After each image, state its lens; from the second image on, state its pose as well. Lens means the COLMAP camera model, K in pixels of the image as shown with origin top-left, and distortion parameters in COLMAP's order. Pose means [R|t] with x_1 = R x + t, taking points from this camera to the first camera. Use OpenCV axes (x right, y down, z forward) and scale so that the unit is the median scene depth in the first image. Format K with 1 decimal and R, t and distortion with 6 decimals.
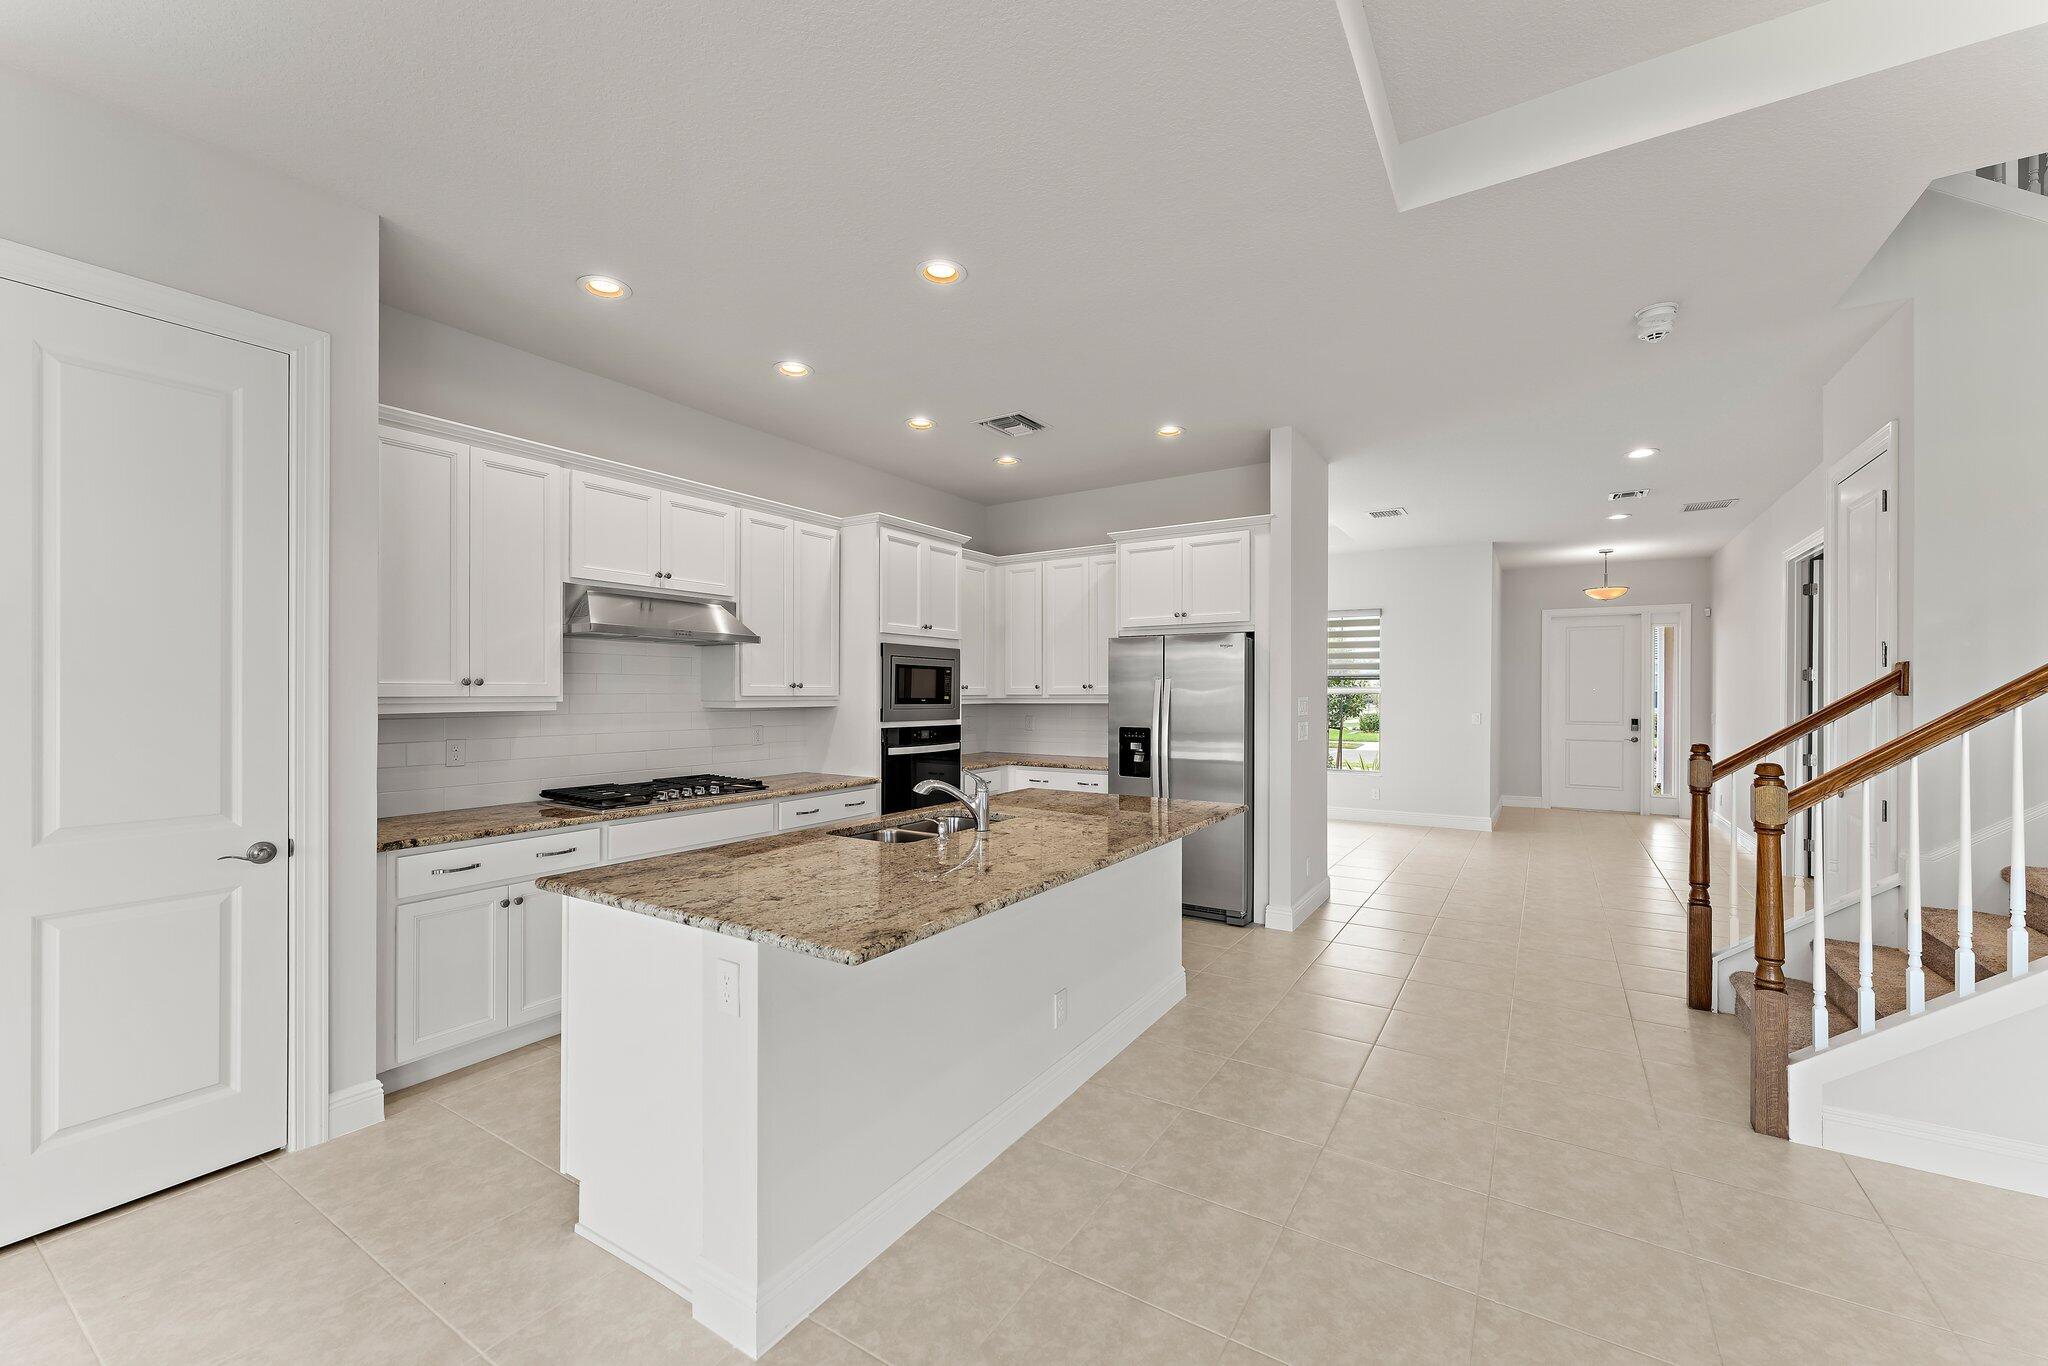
lens RADIAL K [[815.6, 0, 1030.2], [0, 815.6, 695.5], [0, 0, 1]] dist [0.001084, 0.000025]
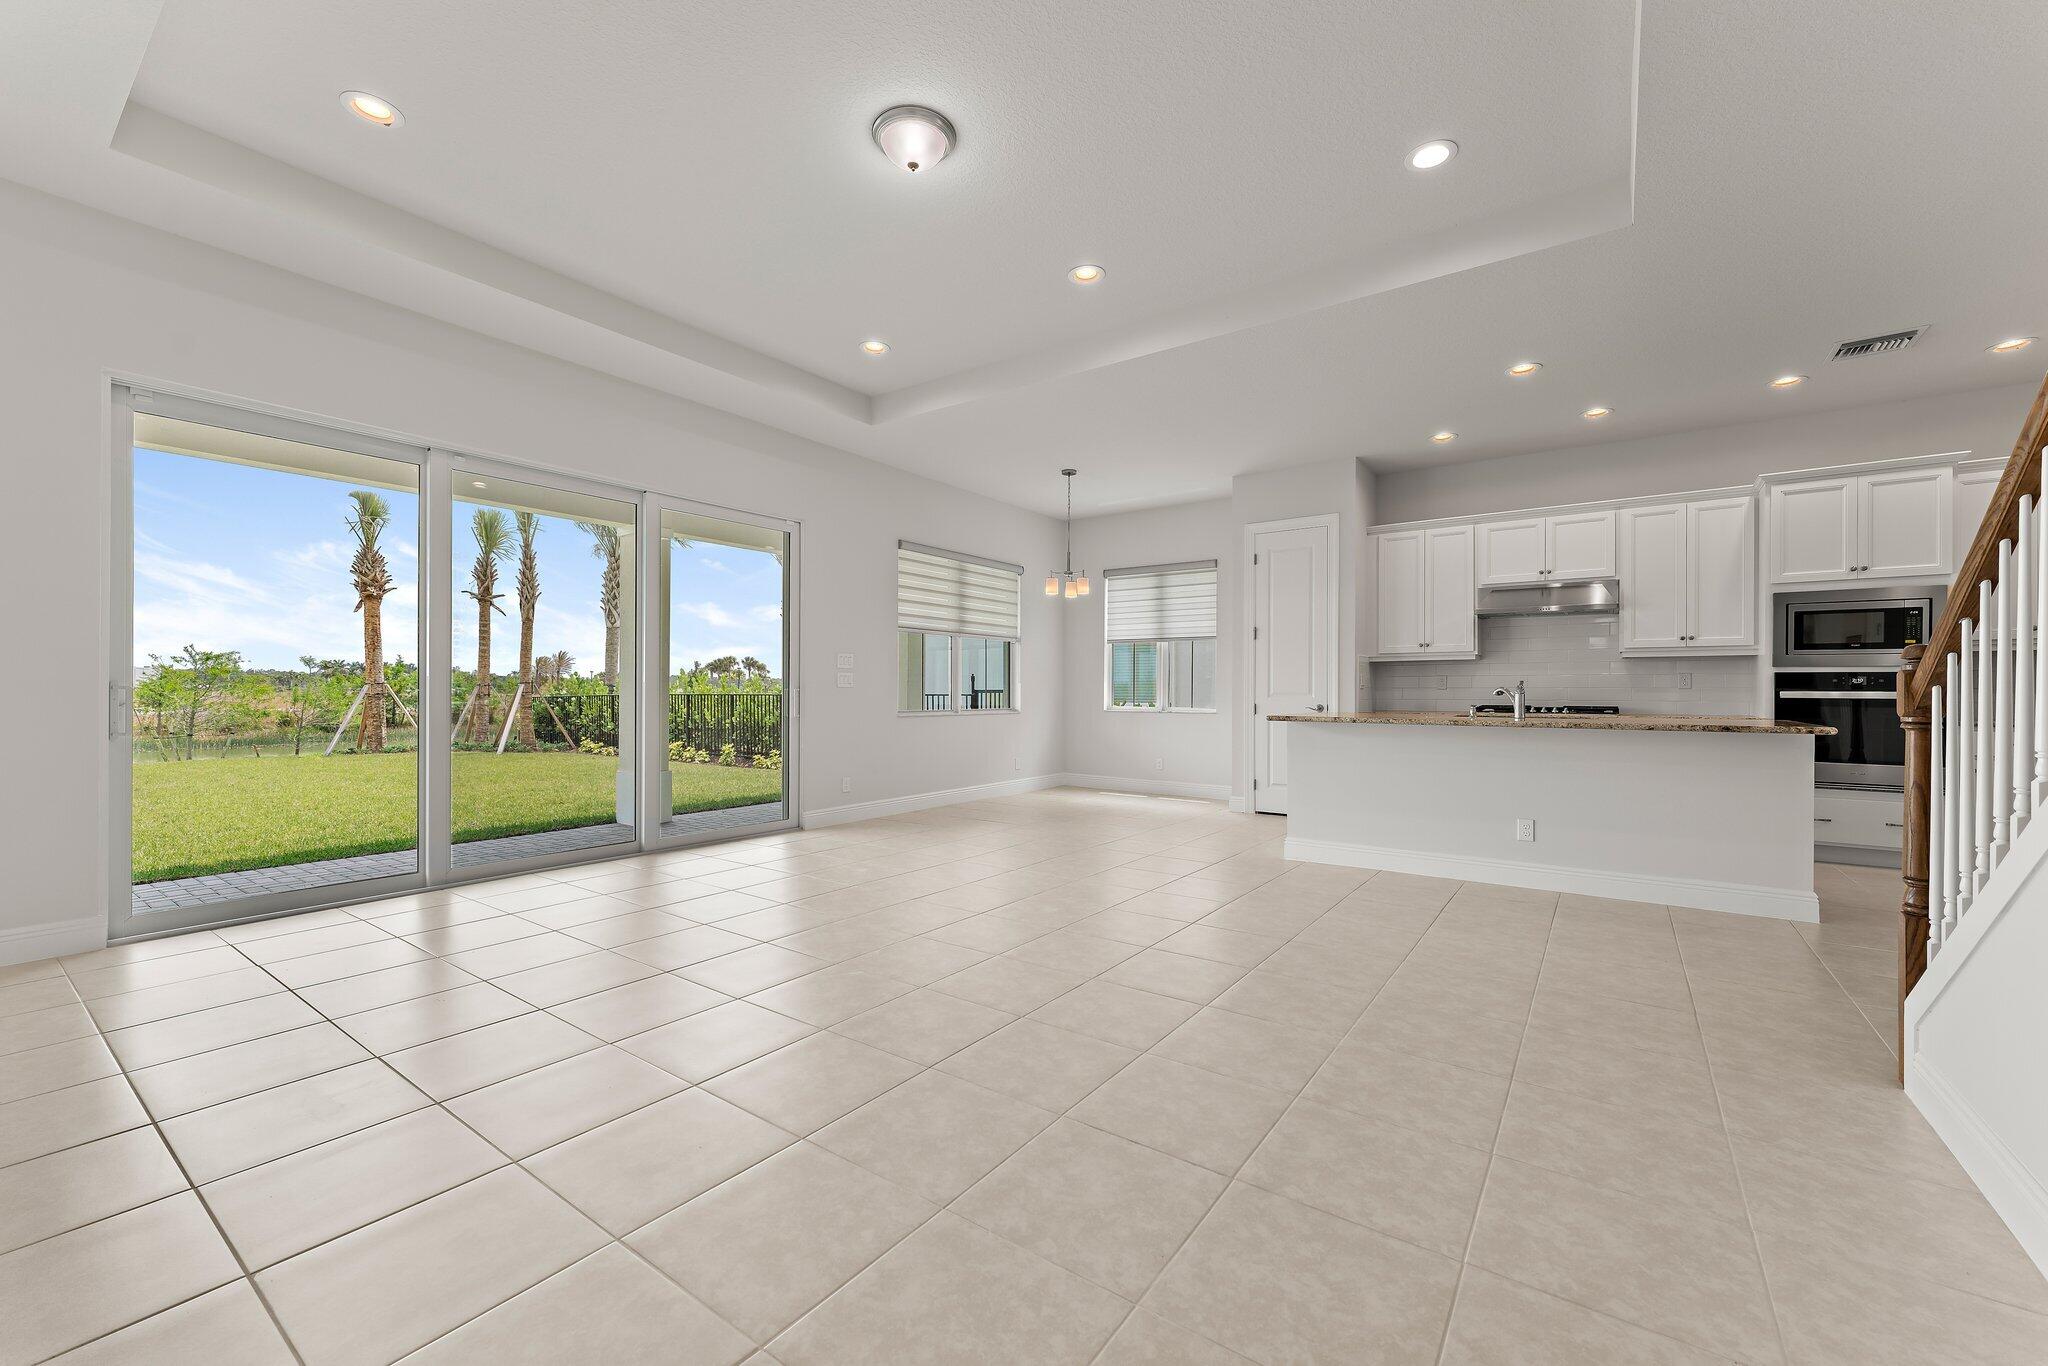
lens RADIAL K [[815.6, 0, 1014.6], [0, 815.6, 691.0], [0, 0, 1]] dist [0.001084, 0.000025]
pose [[-0.063110, -0.002688, -0.998003, 0.953156], [-0.008260, 0.999964, -0.002171, 0.074927], [0.997972, 0.008106, -0.063130, 0.070159]]
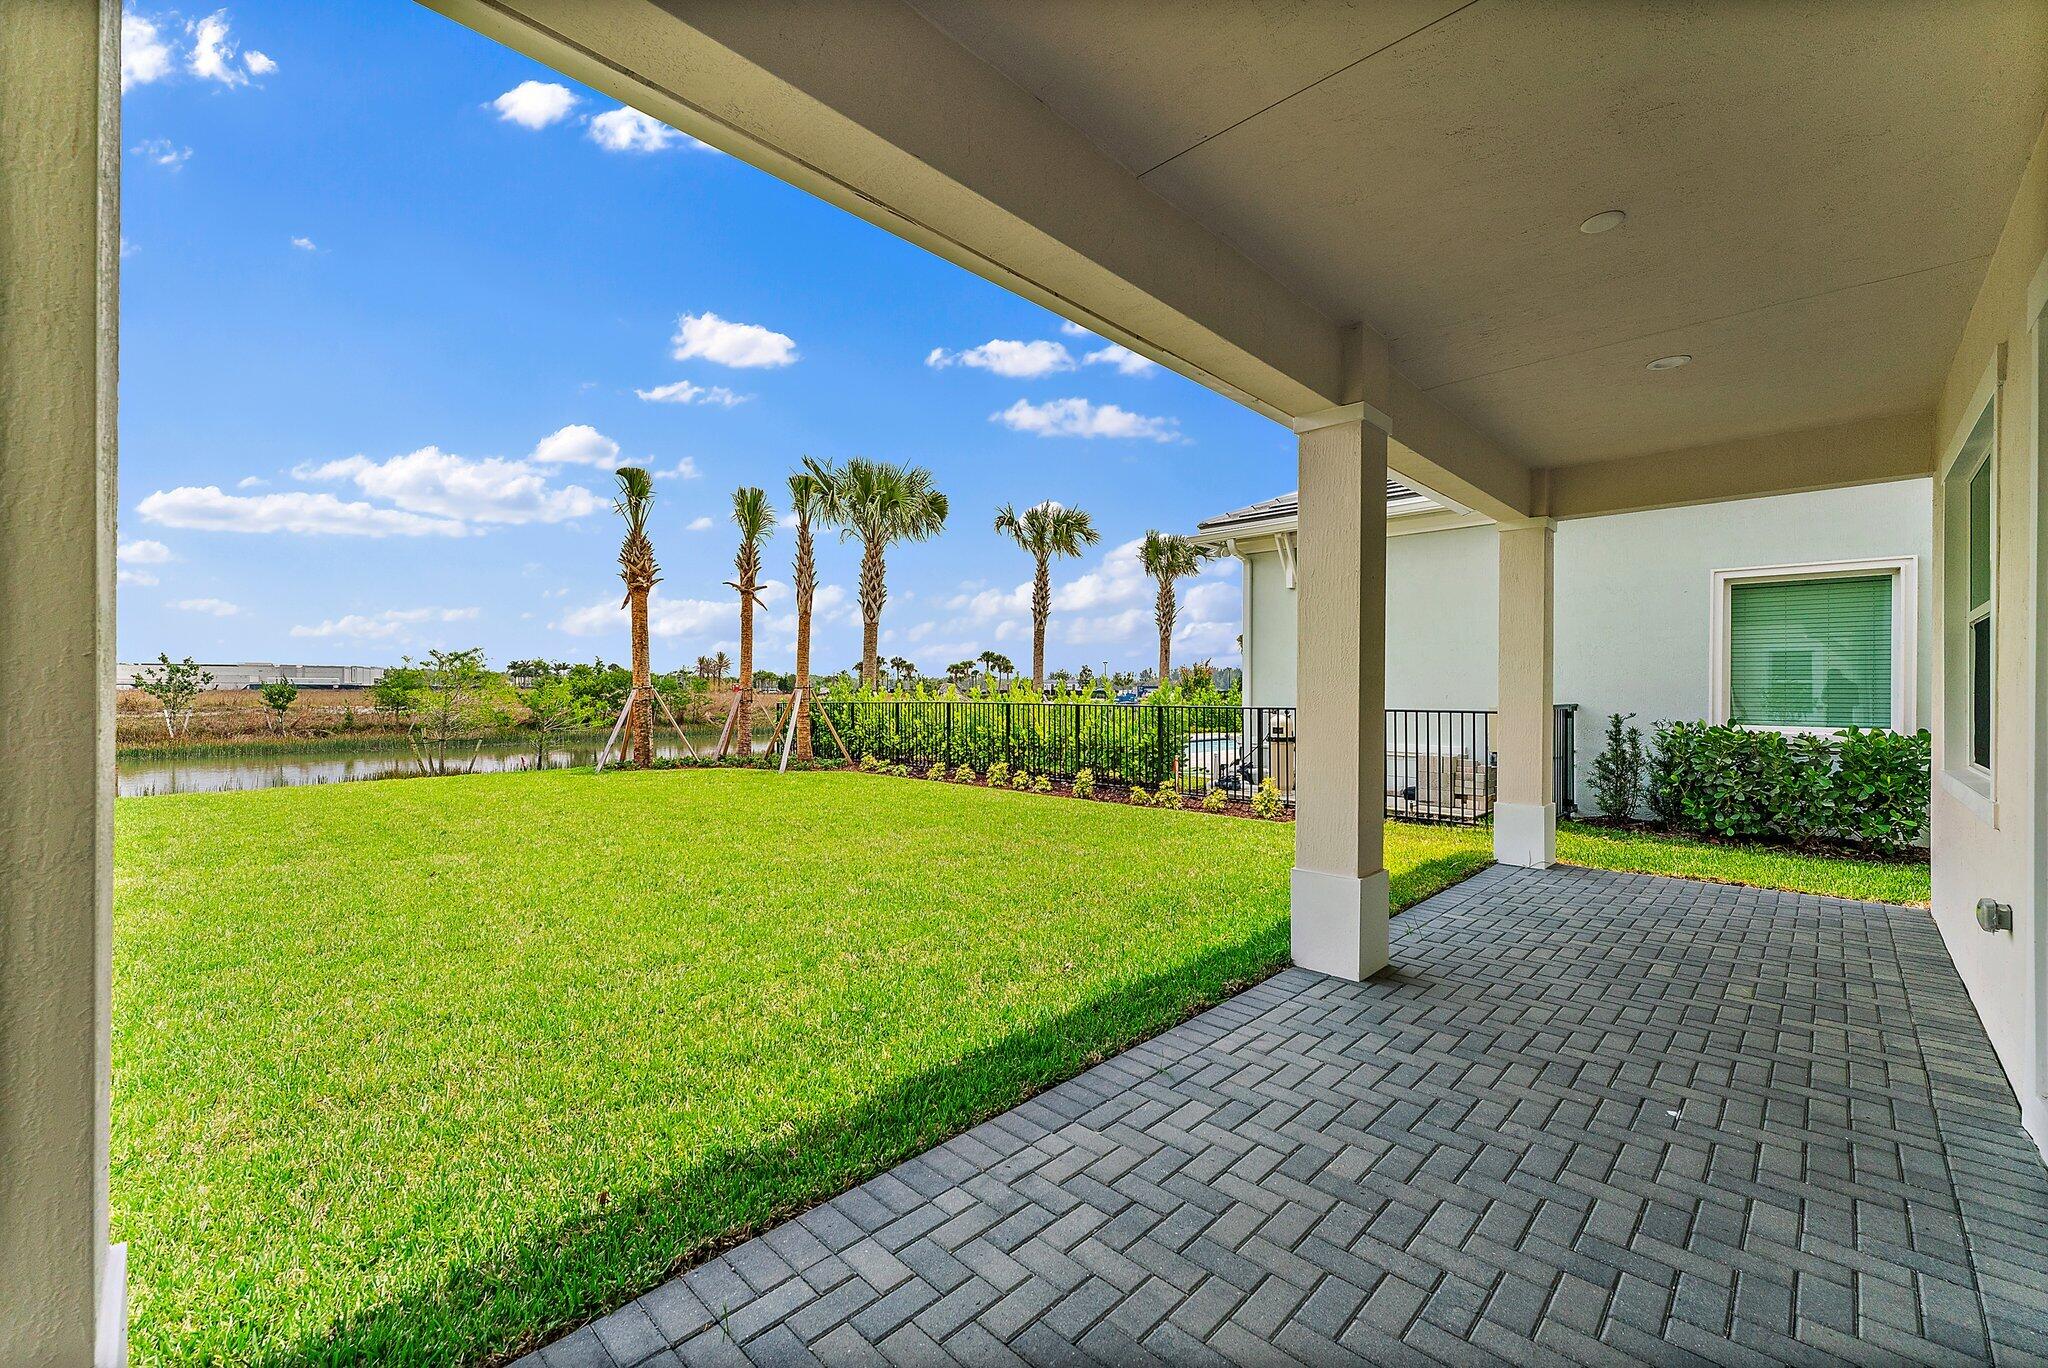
lens RADIAL K [[815.6, 0, 1016.0], [0, 815.6, 687.8], [0, 0, 1]] dist [0.001084, 0.000025]
pose [[-0.217784, -0.006517, -0.975975, 0.259504], [-0.011224, 0.999928, -0.004172, 0.051519], [0.975933, 0.010046, -0.217841, -0.928606]]
